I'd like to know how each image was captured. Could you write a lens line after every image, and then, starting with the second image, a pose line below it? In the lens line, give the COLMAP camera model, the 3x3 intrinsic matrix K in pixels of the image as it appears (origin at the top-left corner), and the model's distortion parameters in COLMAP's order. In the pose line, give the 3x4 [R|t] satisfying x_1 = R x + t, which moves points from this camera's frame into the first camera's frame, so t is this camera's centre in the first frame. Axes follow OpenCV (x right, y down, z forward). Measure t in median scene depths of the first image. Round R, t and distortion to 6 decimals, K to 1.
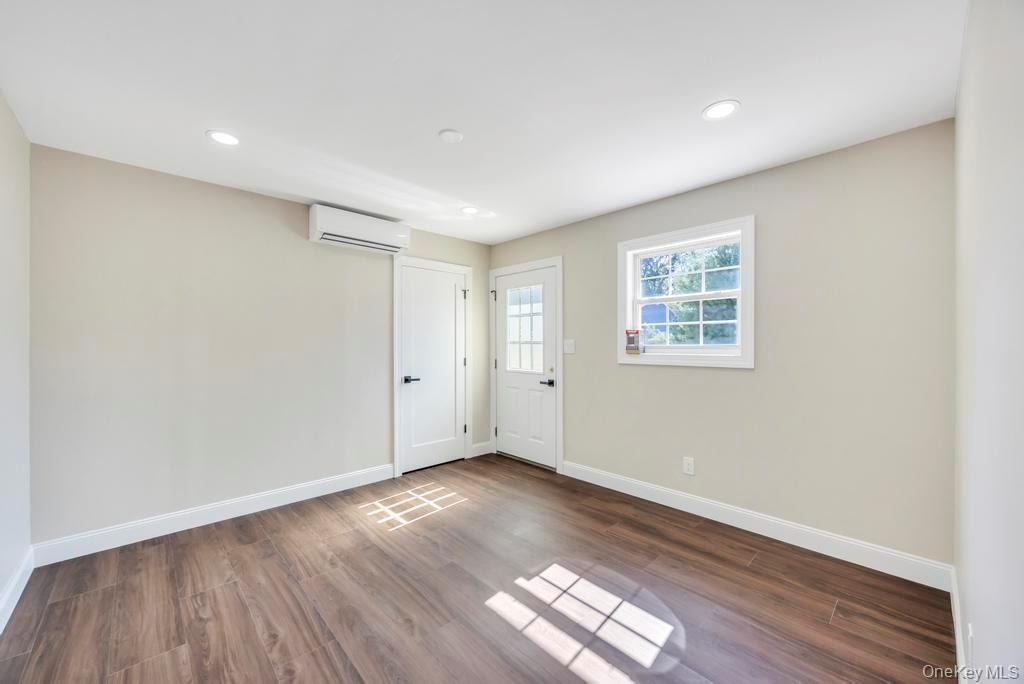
lens RADIAL K [[393.9, 0, 512.4], [0, 393.9, 339.5], [0, 0, 1]] dist [-0.002780, 0.000103]
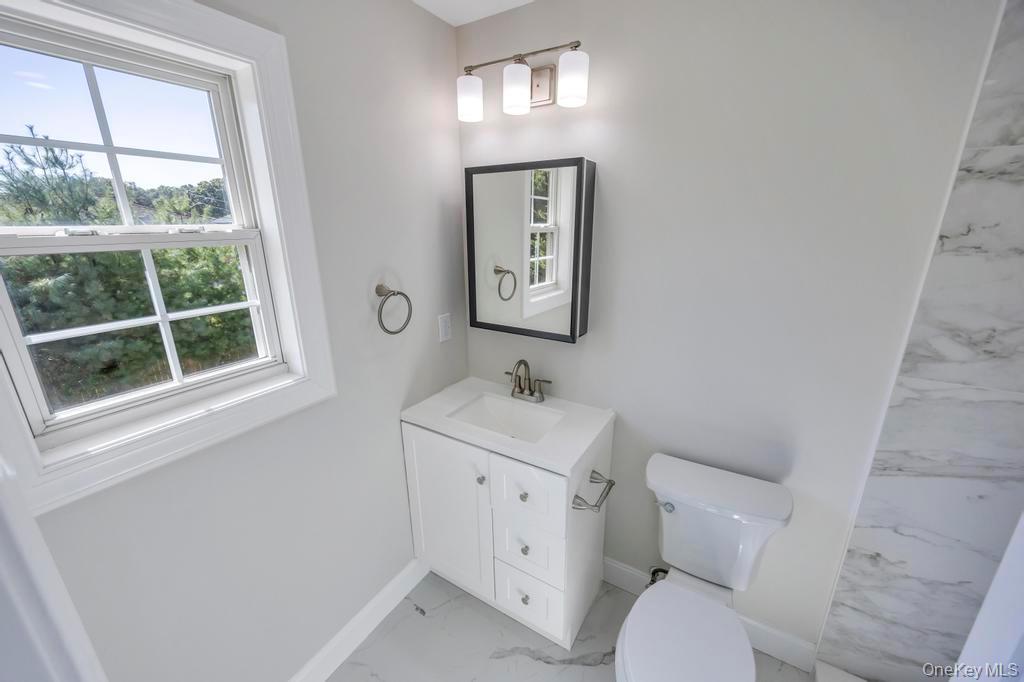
lens RADIAL K [[393.9, 0, 512.4], [0, 393.9, 338.5], [0, 0, 1]] dist [-0.002780, 0.000103]
pose [[-0.261020, -0.269736, 0.926882, 0.086374], [-0.004621, 0.960506, 0.278219, -0.122226], [-0.965322, 0.068337, -0.251958, 0.803402]]
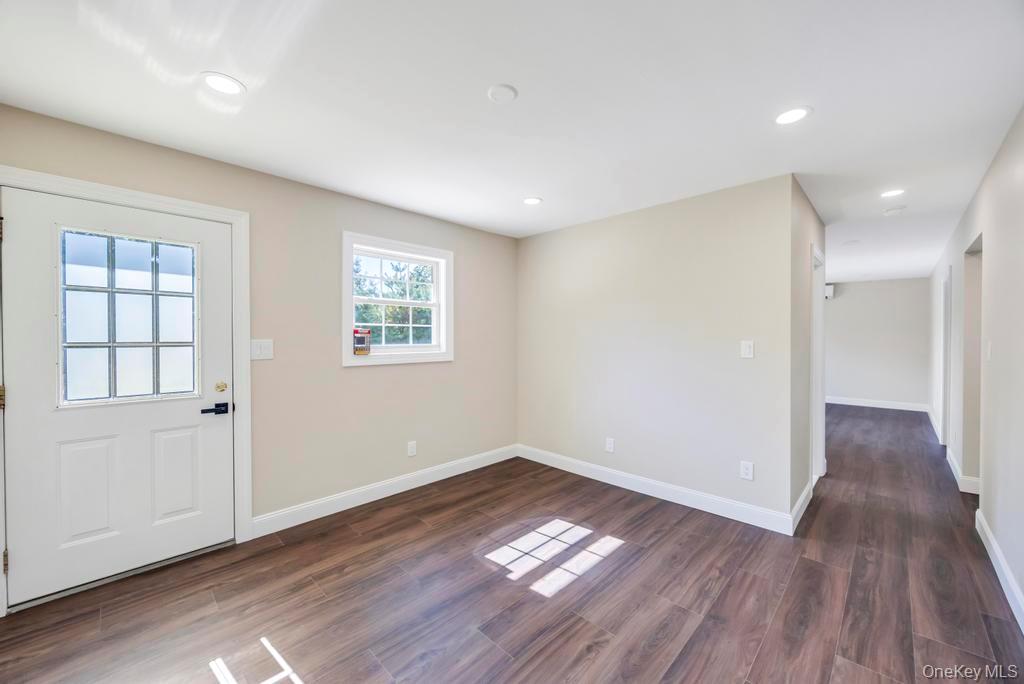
lens RADIAL K [[393.9, 0, 512.4], [0, 393.9, 339.5], [0, 0, 1]] dist [-0.002780, 0.000103]
pose [[-0.038059, -0.003421, 0.999270, -0.722063], [-0.010342, 0.999942, 0.003030, -0.008114], [-0.999222, -0.010219, -0.038092, 0.748897]]
